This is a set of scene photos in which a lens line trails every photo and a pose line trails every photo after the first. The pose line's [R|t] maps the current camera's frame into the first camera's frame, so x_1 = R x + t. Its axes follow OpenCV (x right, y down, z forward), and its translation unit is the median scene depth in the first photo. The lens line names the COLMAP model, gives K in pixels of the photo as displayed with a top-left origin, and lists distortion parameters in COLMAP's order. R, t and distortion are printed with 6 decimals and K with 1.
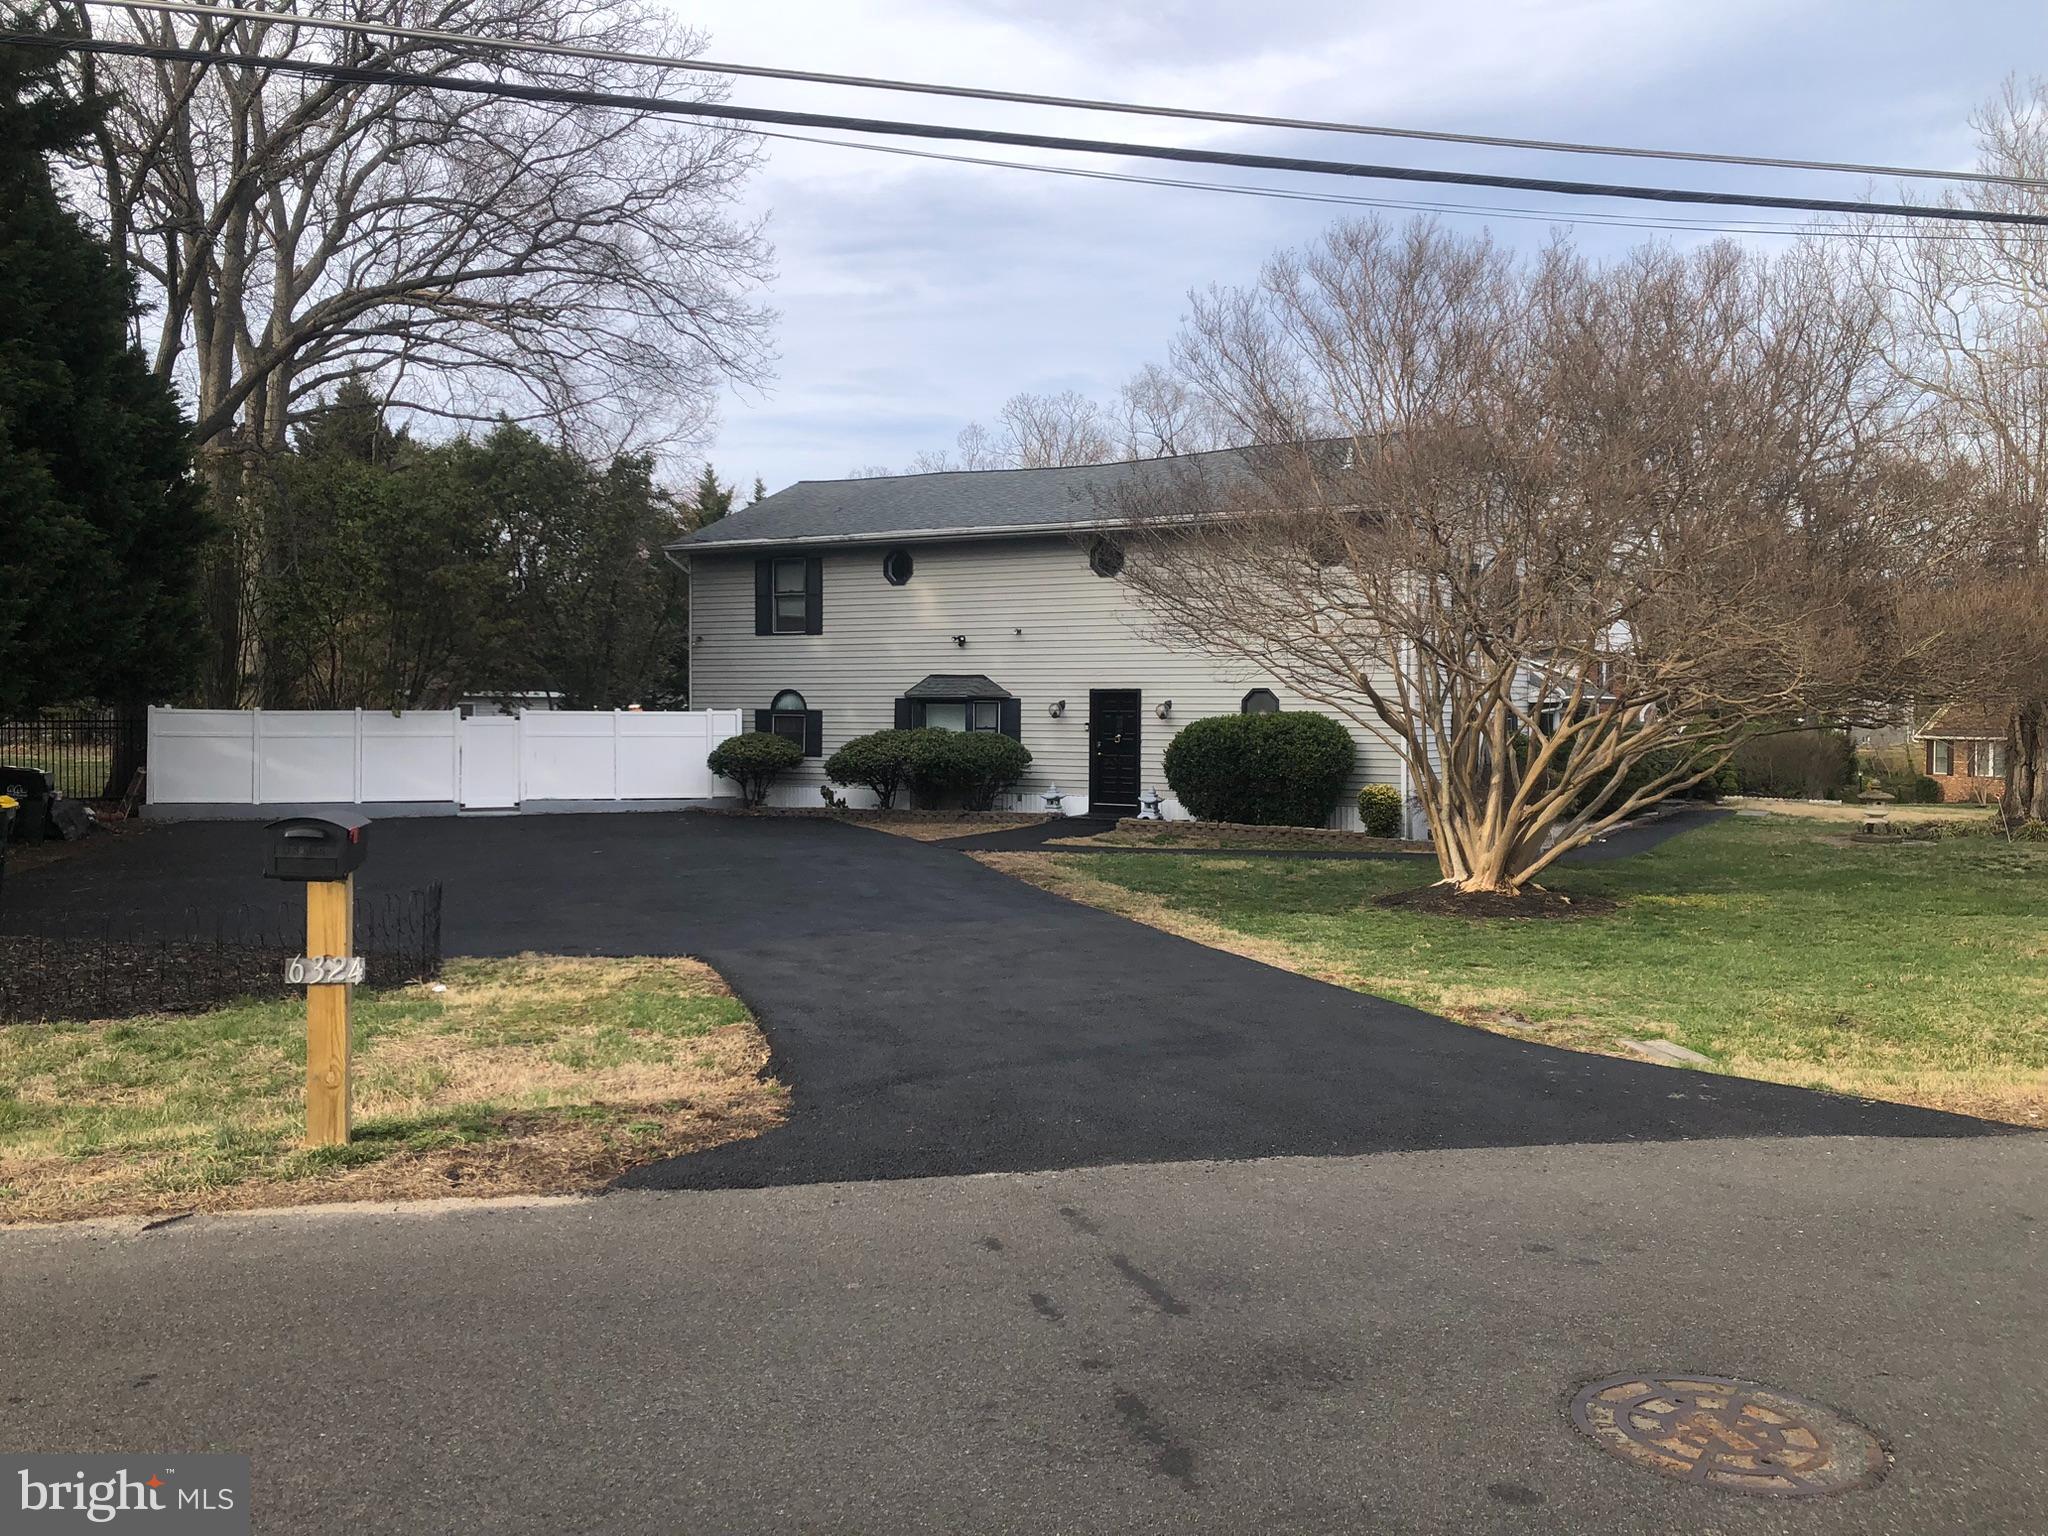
lens RADIAL K [[1649.6, 0, 1024.0], [0, 1649.6, 768.0], [0, 0, 1]] dist [0.008527, 0.002984]
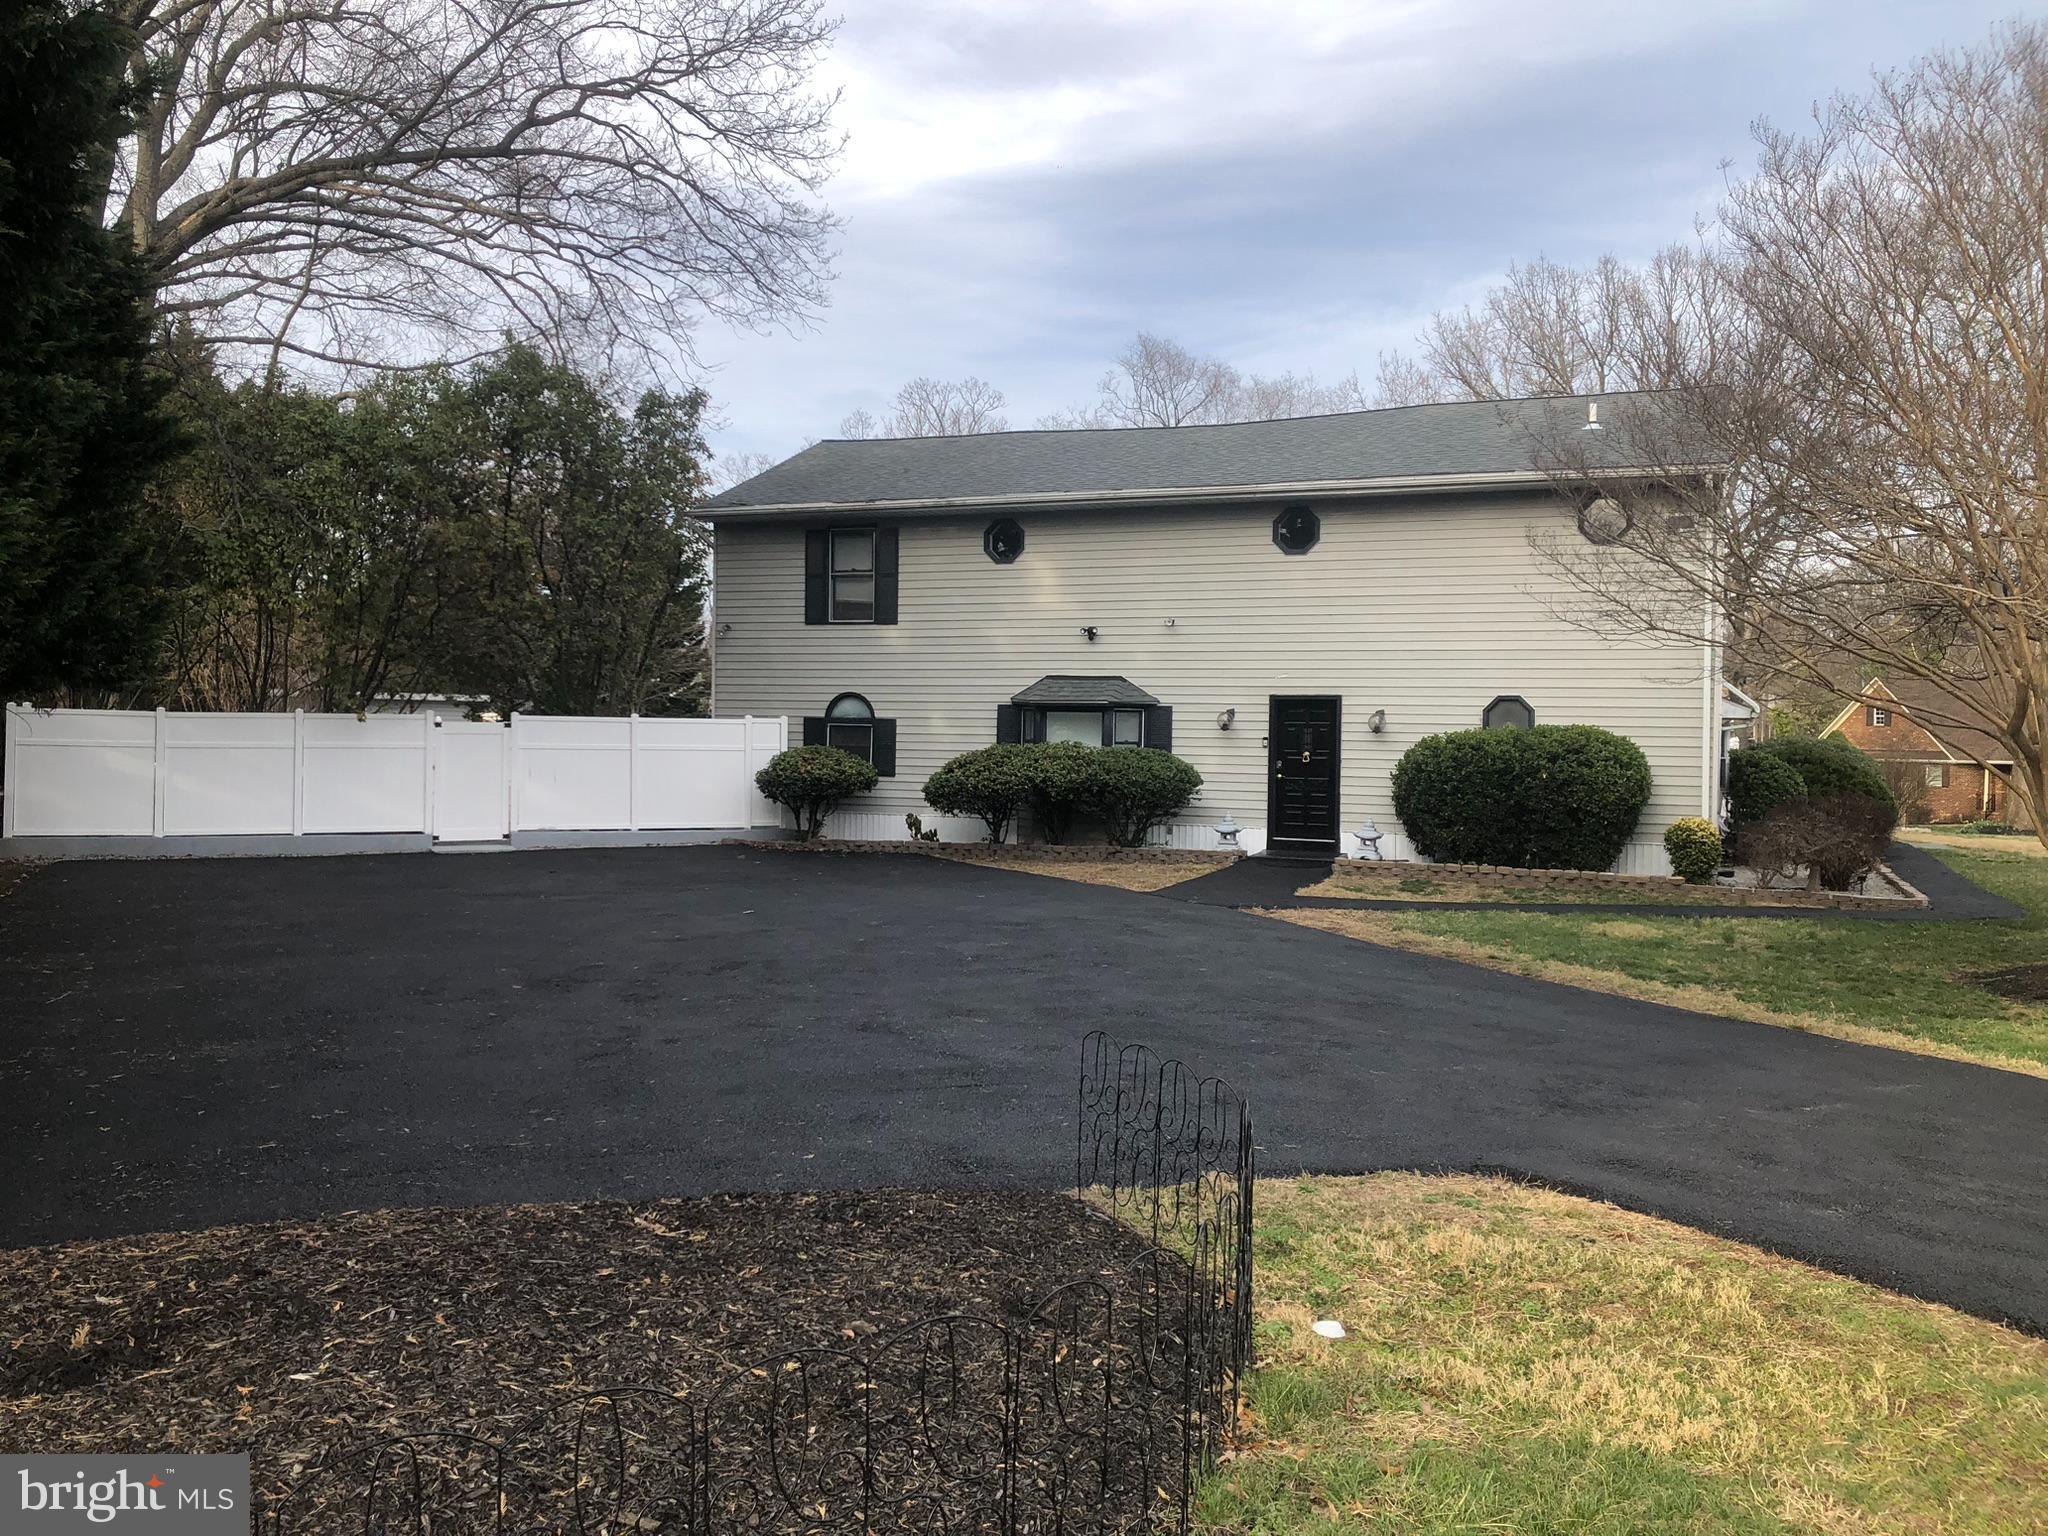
lens RADIAL K [[1682.4, 0, 1024.0], [0, 1682.4, 768.0], [0, 0, 1]] dist [0.034240, -0.006539]
pose [[0.992980, 0.006355, 0.118112, -0.162679], [-0.005285, 0.999942, -0.009370, -0.003894], [-0.118164, 0.008681, 0.992956, 0.188483]]
